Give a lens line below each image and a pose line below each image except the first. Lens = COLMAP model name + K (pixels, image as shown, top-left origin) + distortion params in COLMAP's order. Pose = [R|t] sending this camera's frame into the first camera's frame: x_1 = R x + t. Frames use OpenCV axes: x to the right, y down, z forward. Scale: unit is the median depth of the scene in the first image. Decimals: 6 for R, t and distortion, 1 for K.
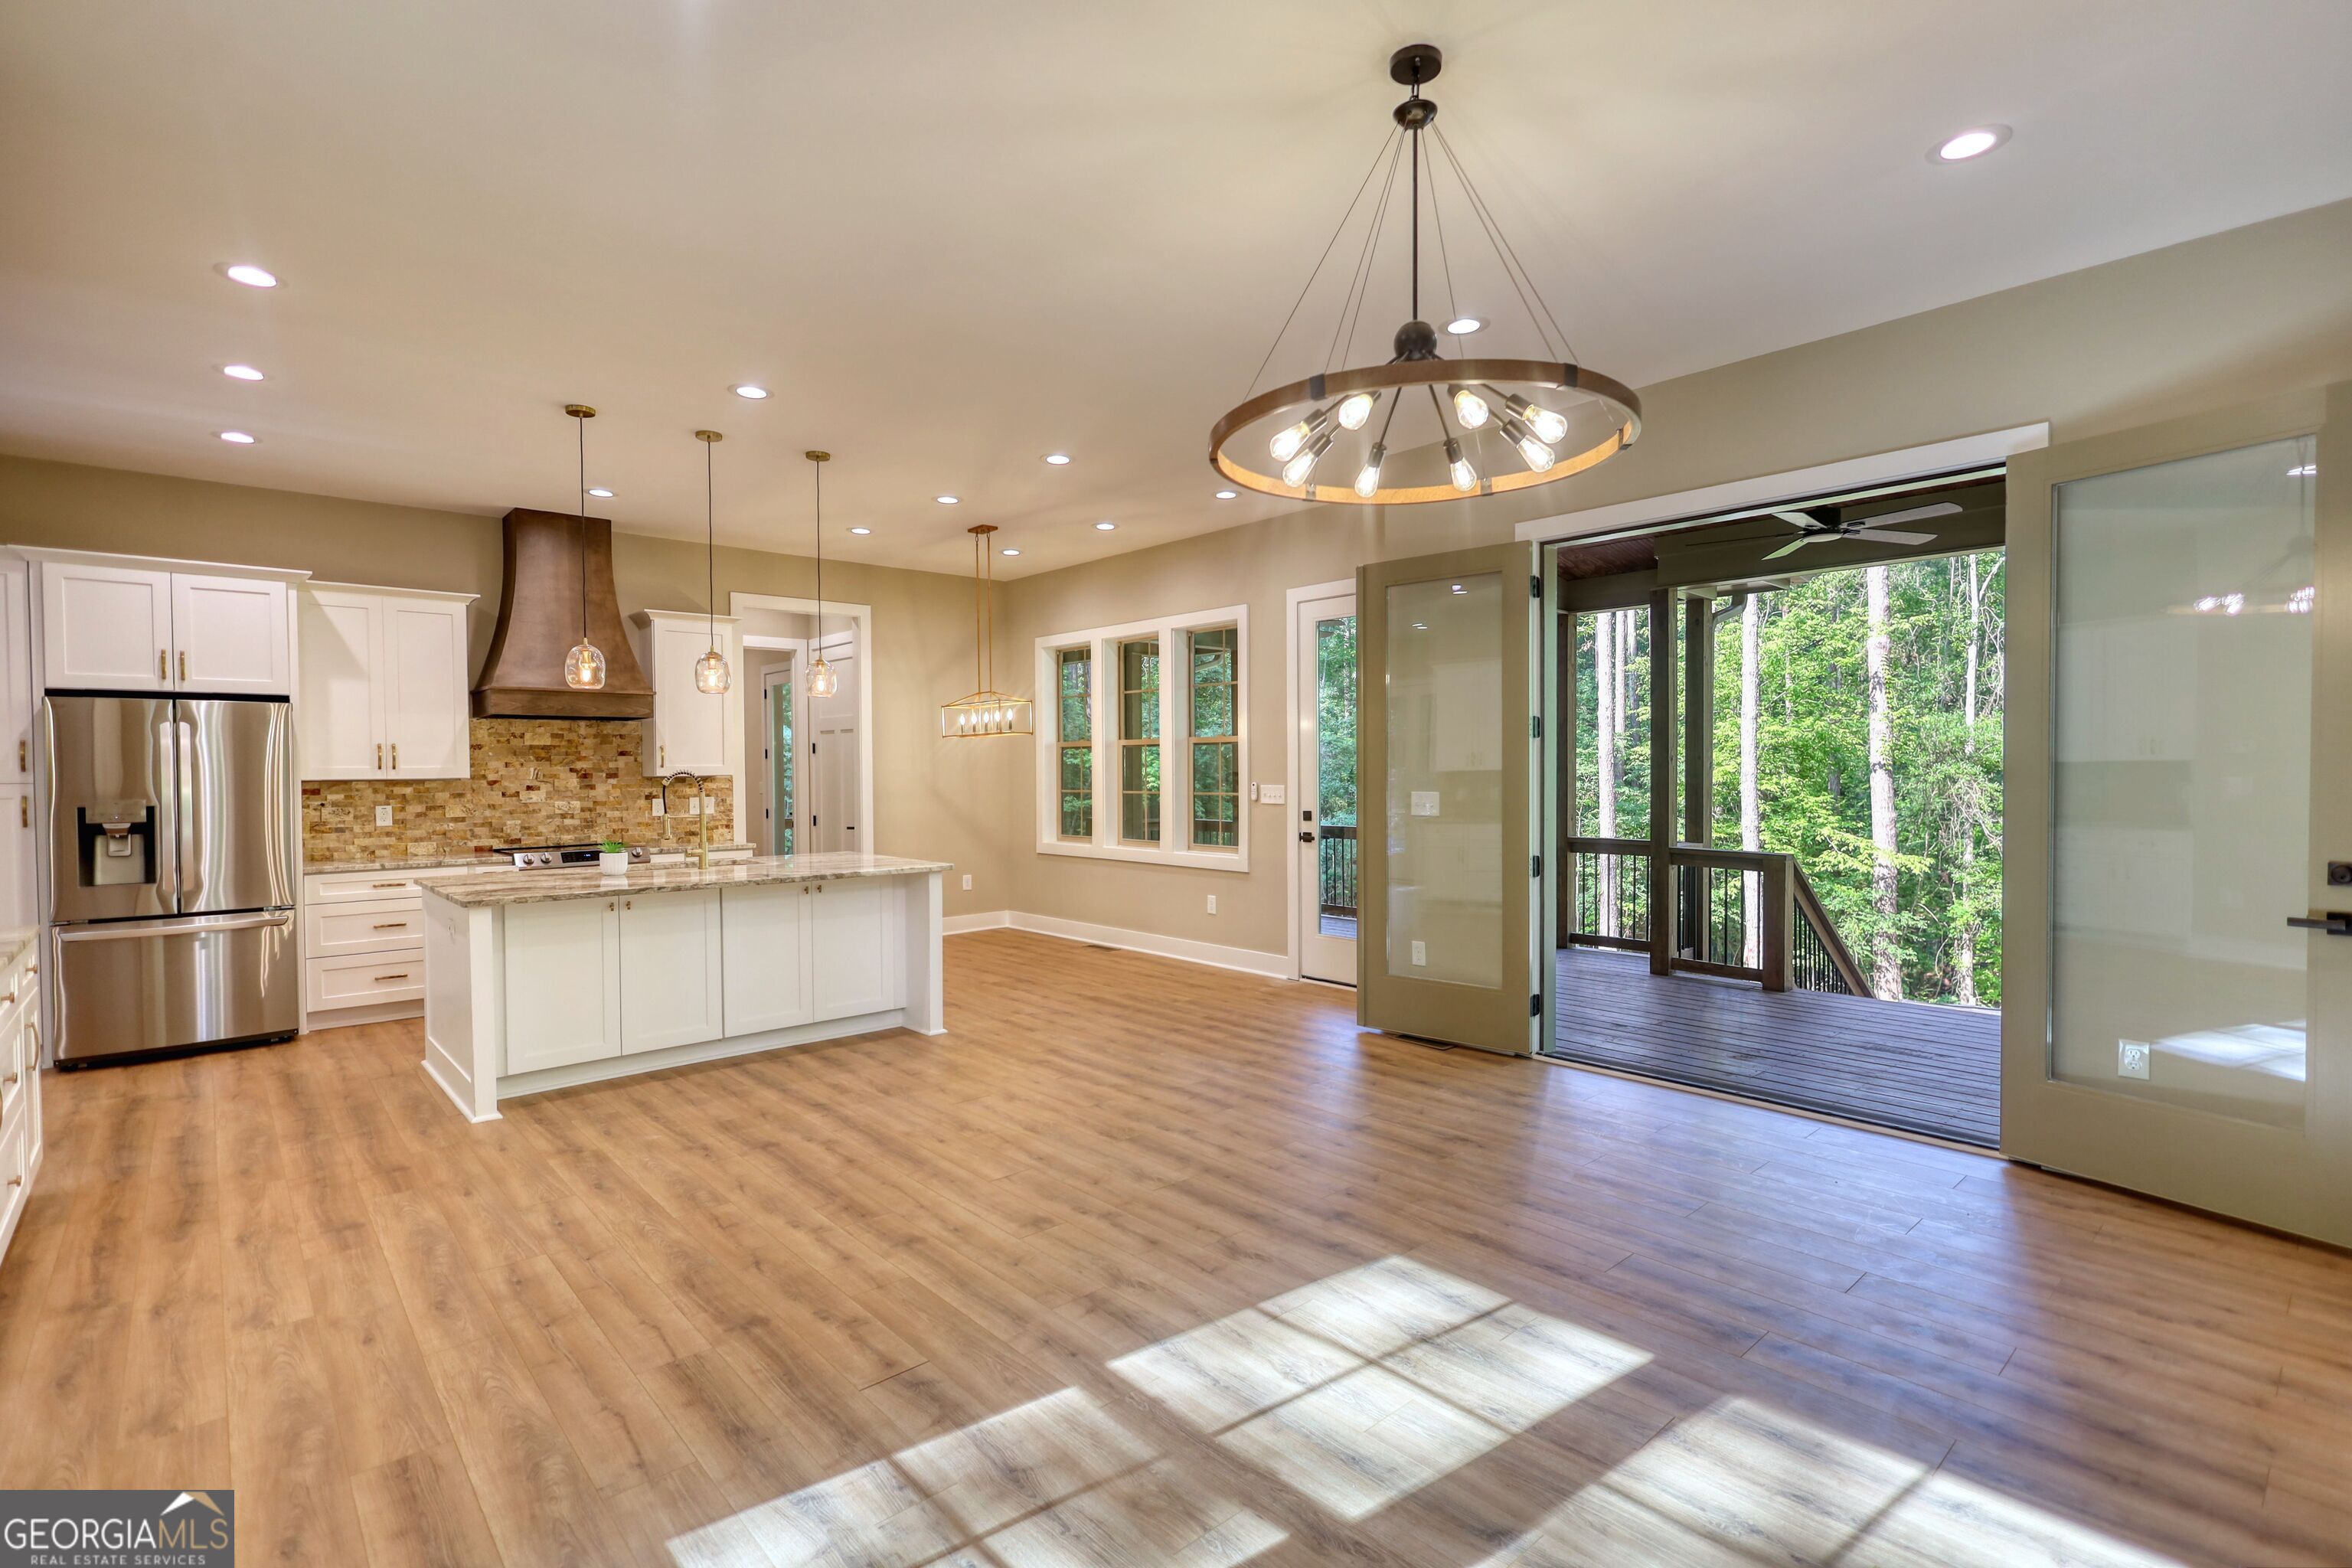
lens RADIAL K [[1102.0, 0, 1182.3], [0, 1102.0, 787.1], [0, 0, 1]] dist [0.000854, -0.000389]
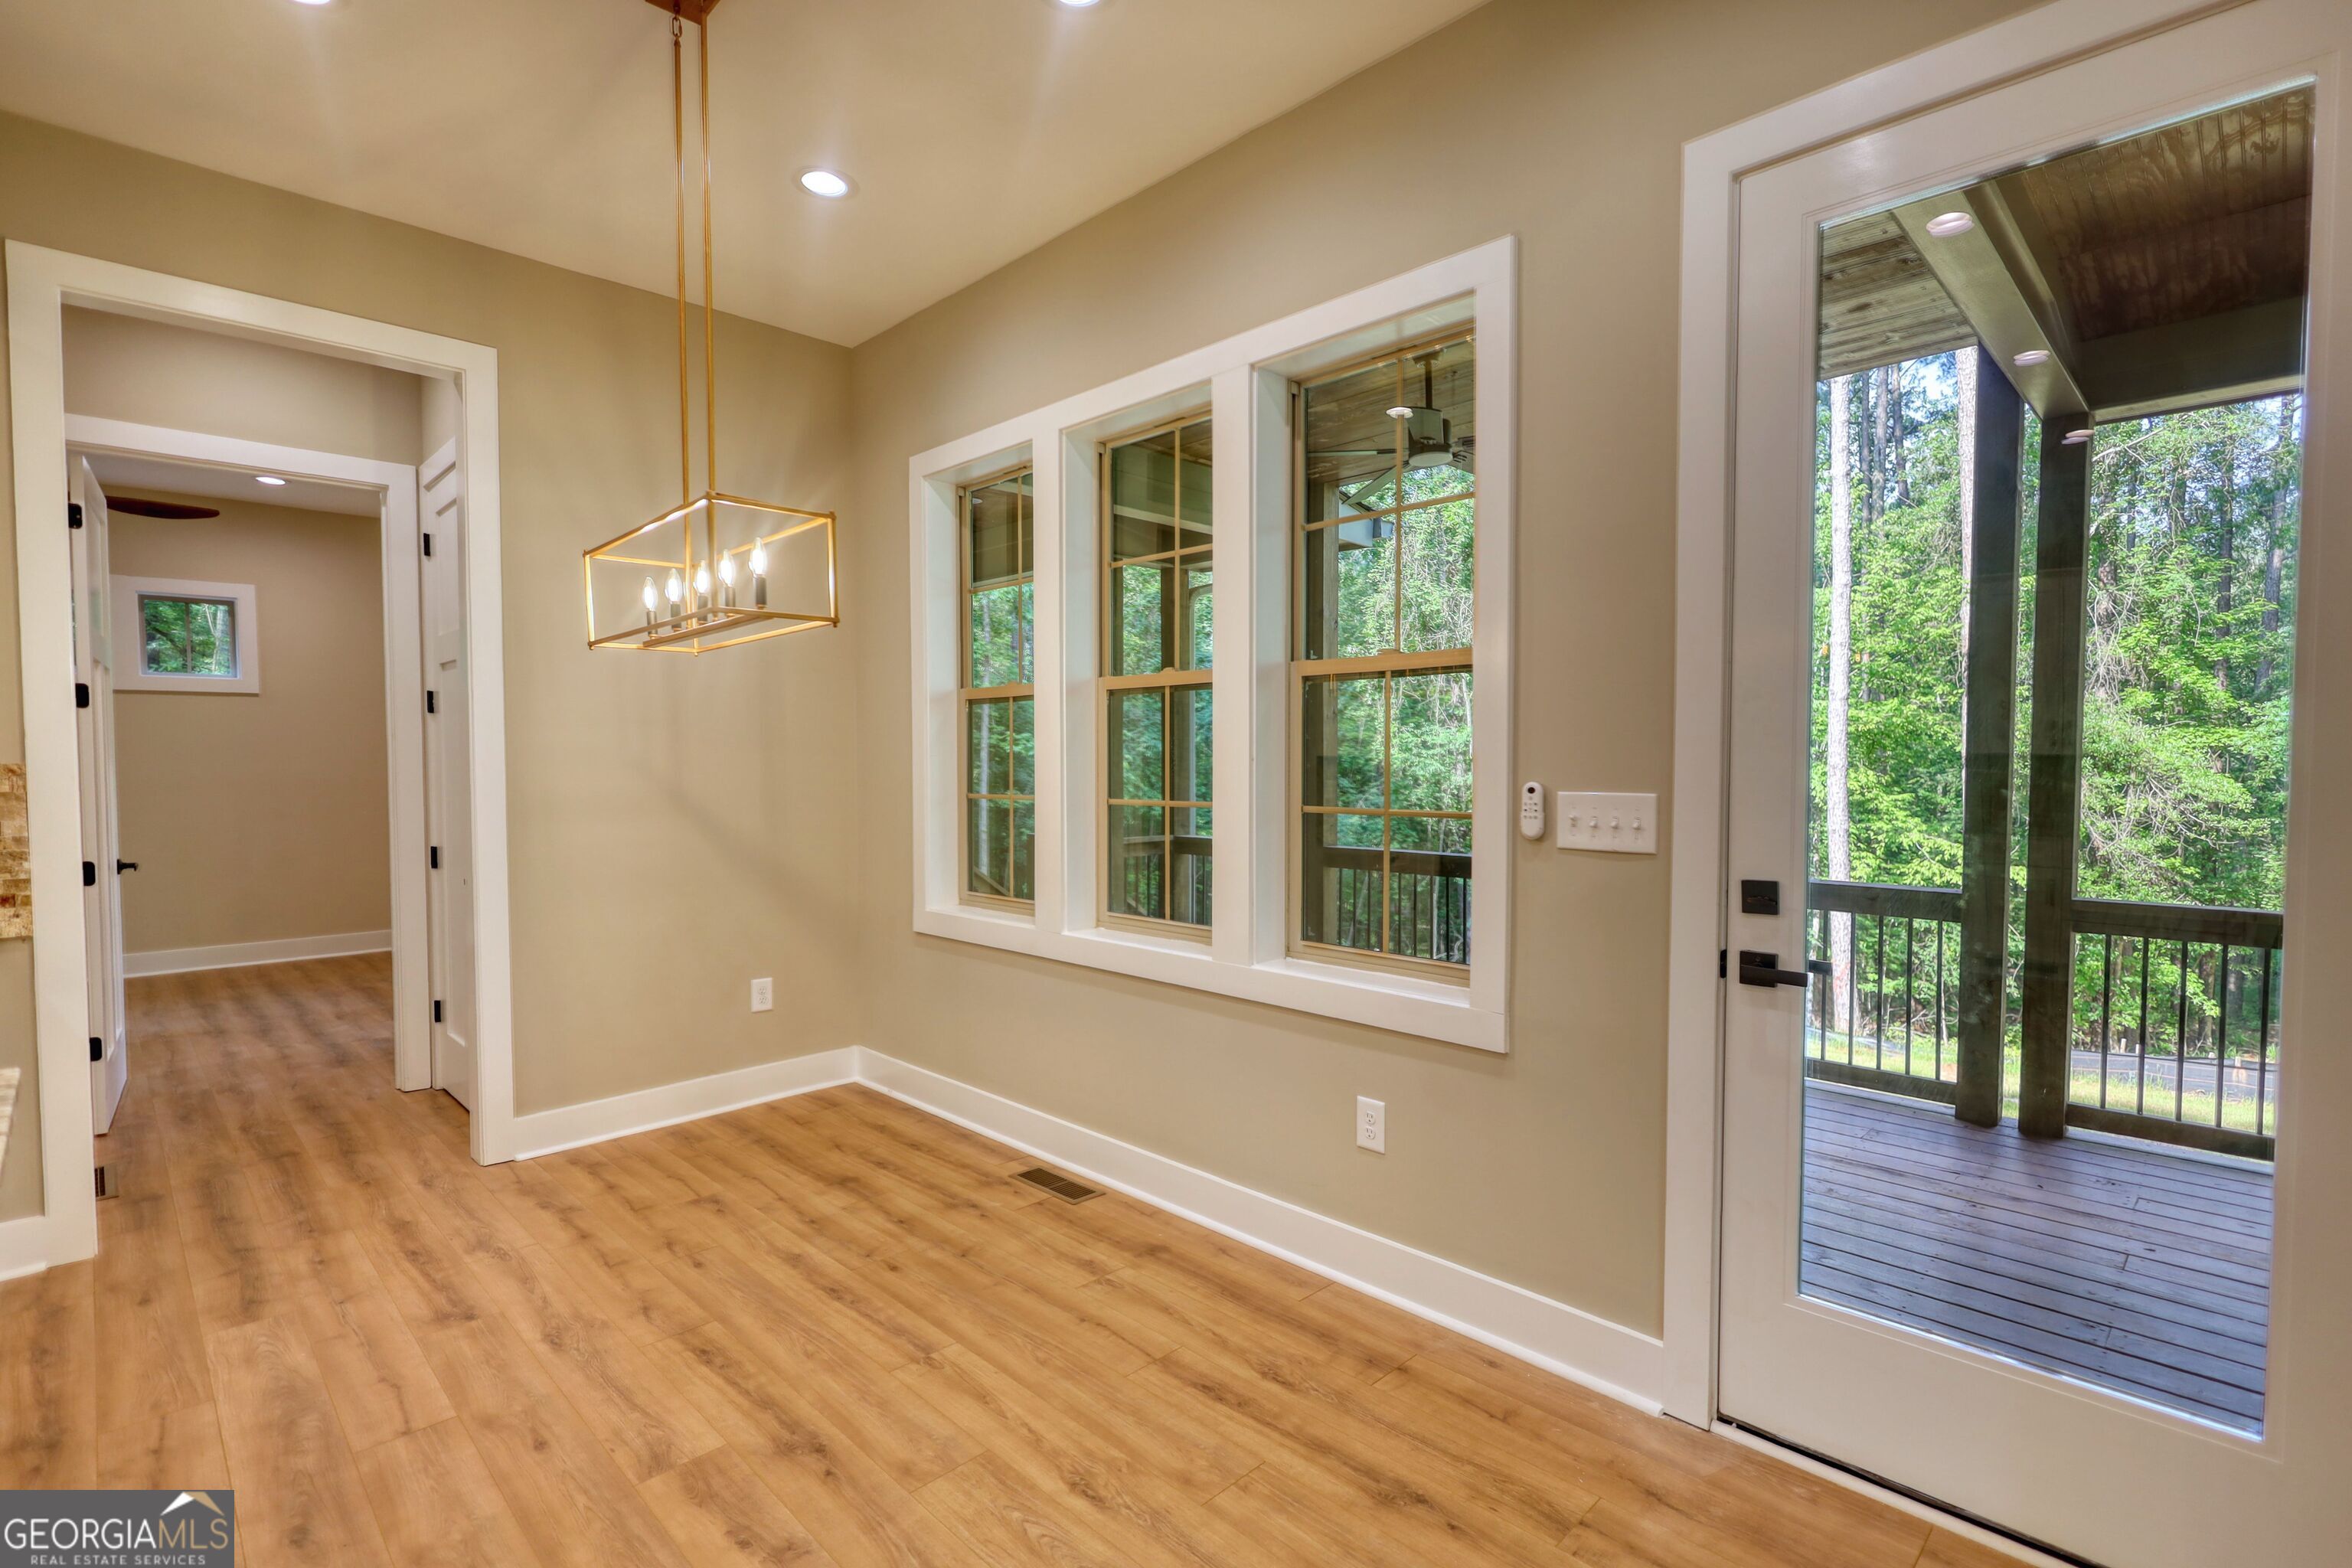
lens RADIAL K [[1100.0, 0, 1191.3], [0, 1100.0, 807.9], [0, 0, 1]] dist [-0.000106, 0.000150]
pose [[0.998448, 0.003855, 0.055556, -0.059535], [-0.005357, 0.999623, 0.026927, -0.005458], [-0.055431, -0.027183, 0.998092, 0.754761]]
